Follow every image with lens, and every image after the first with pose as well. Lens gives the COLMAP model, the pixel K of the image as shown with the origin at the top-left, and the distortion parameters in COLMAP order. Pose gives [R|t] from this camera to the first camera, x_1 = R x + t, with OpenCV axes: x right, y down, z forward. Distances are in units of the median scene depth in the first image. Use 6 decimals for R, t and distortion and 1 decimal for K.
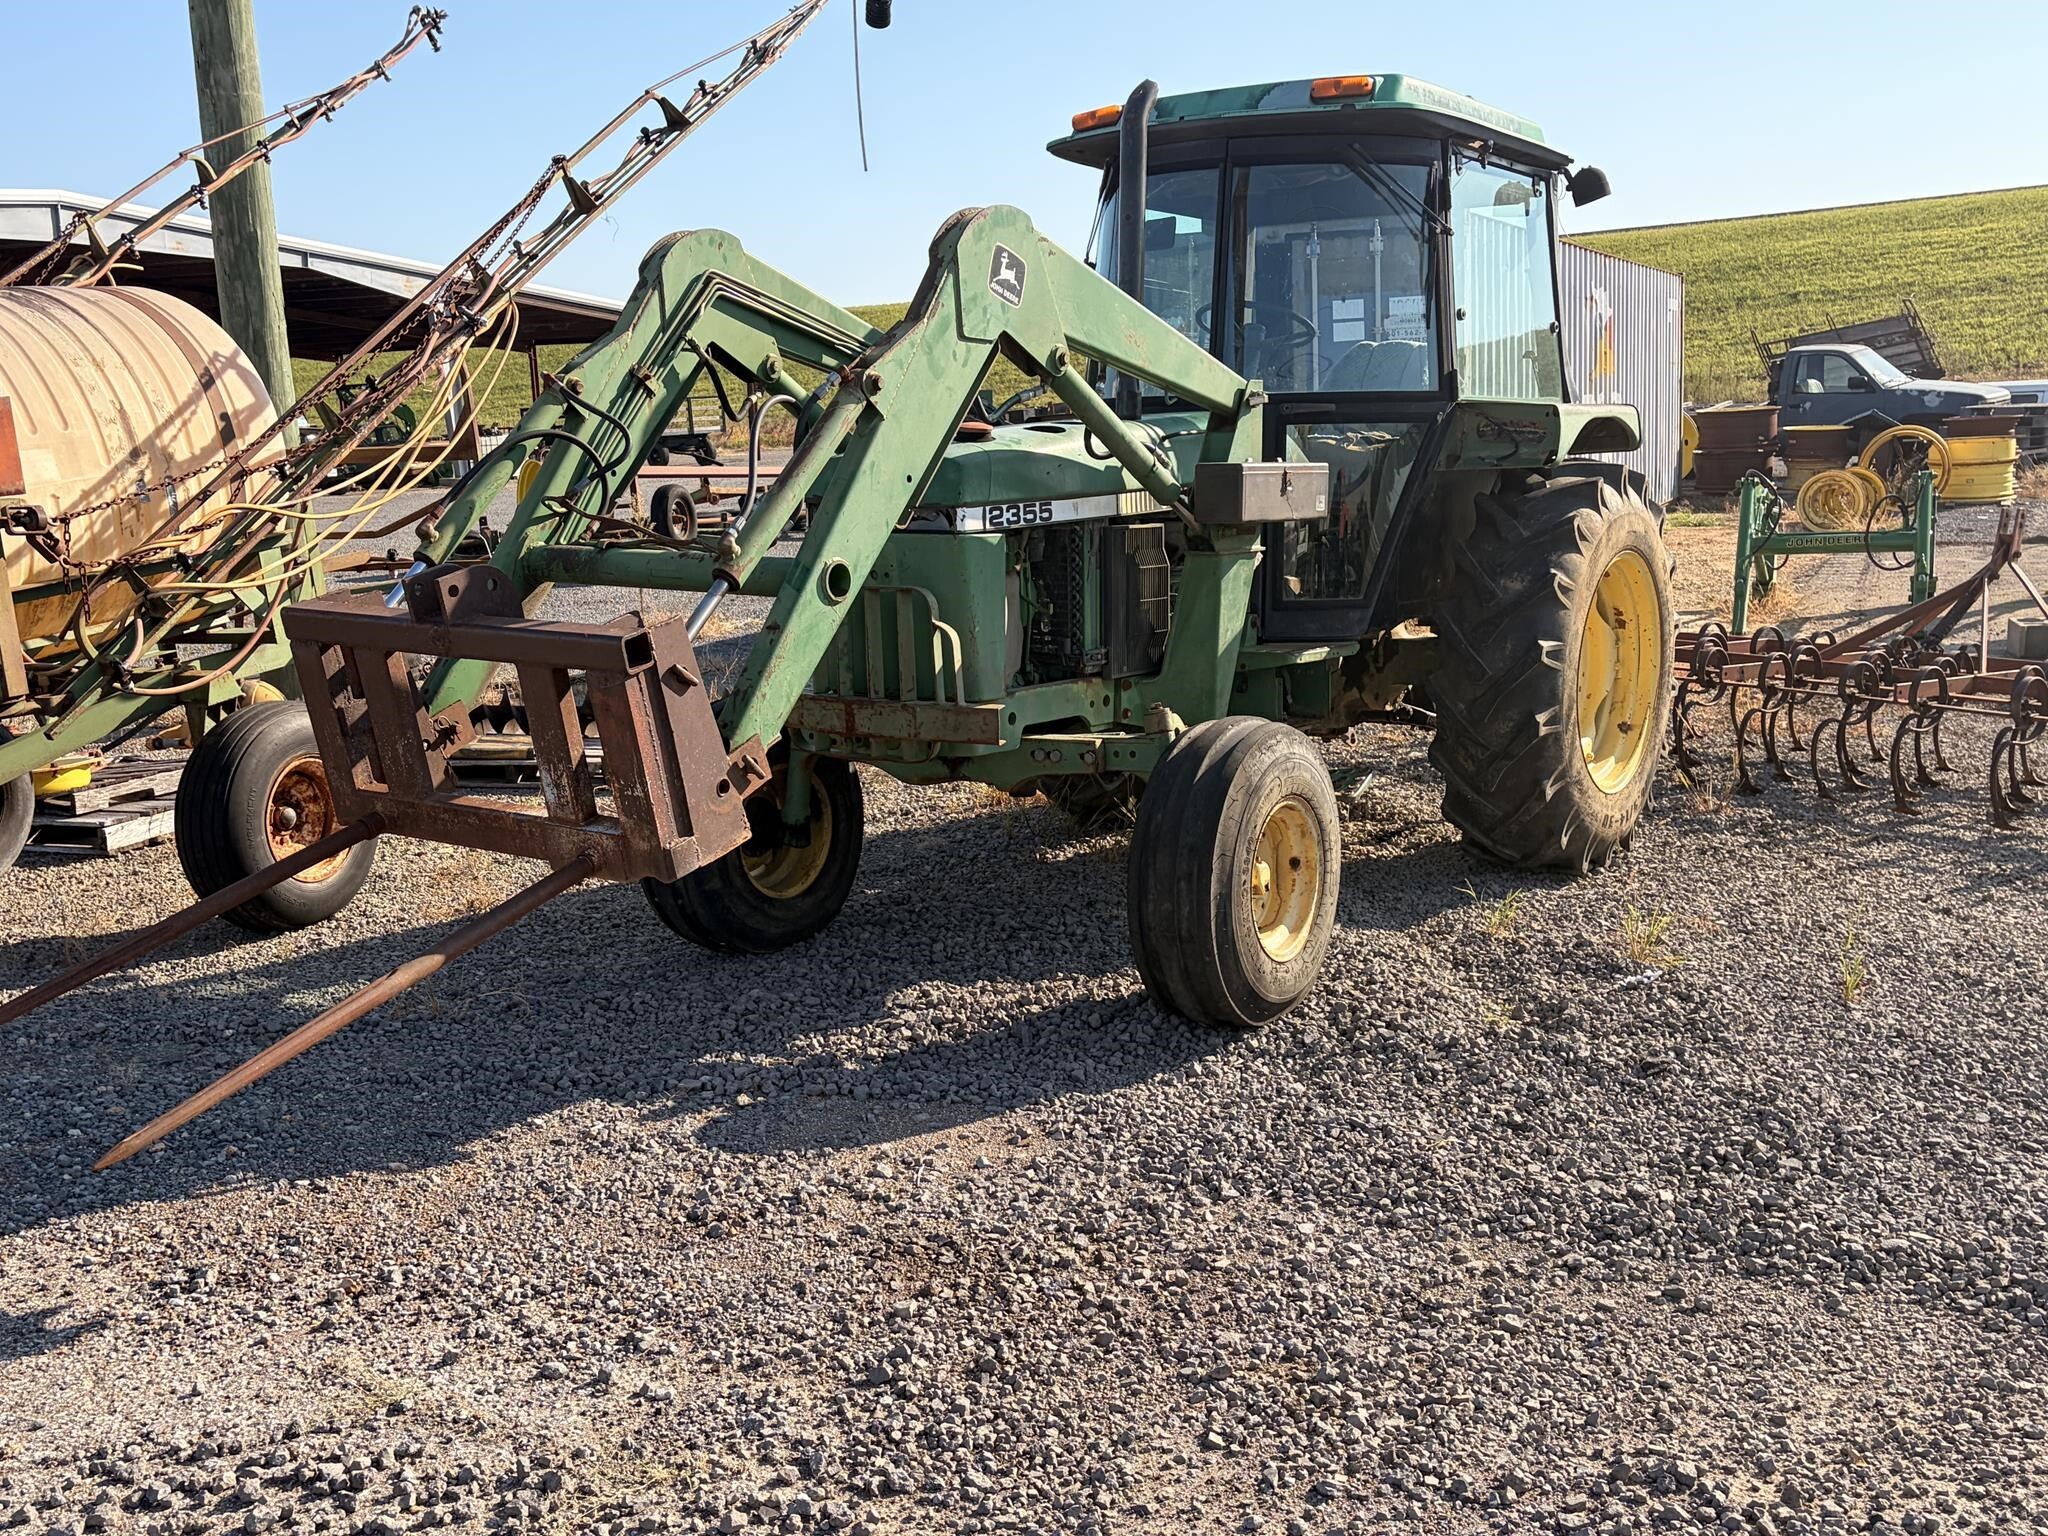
lens RADIAL K [[1942.8, 0, 1023.8], [0, 1942.8, 759.7], [0, 0, 1]] dist [0.116673, -0.235233]
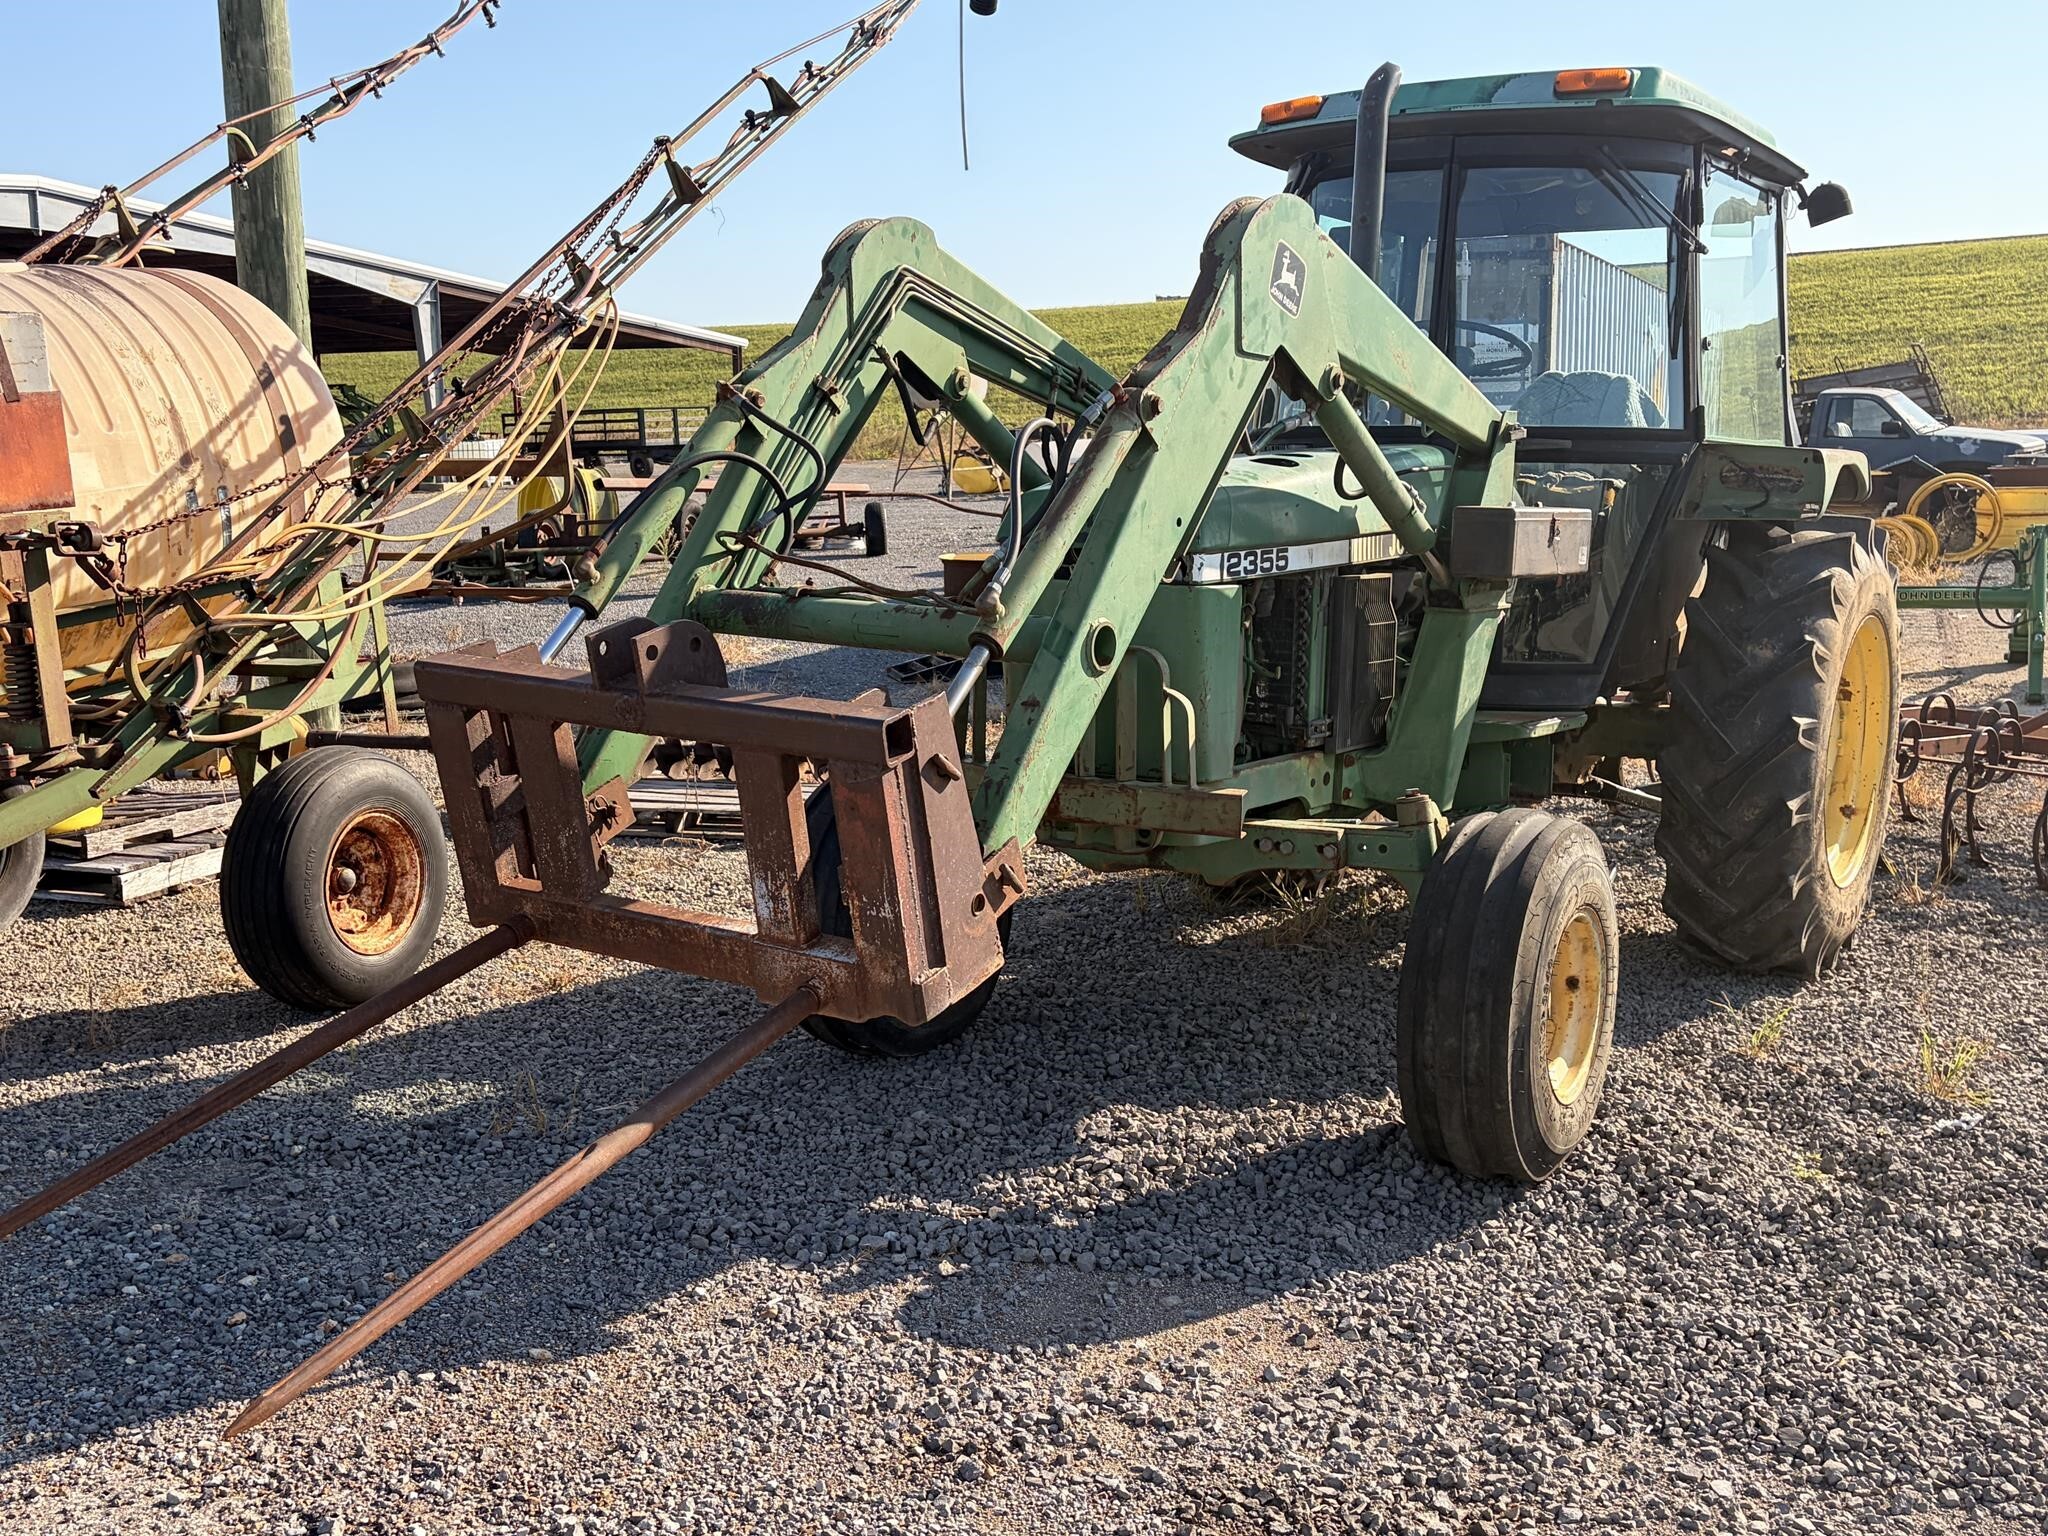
lens RADIAL K [[1946.6, 0, 1024.0], [0, 1946.6, 768.0], [0, 0, 1]] dist [0.095058, -0.180900]
pose [[0.999474, 0.025323, 0.020266, -0.116205], [-0.025211, 0.999666, -0.005756, -0.028701], [-0.020405, 0.005242, 0.999778, 0.151027]]
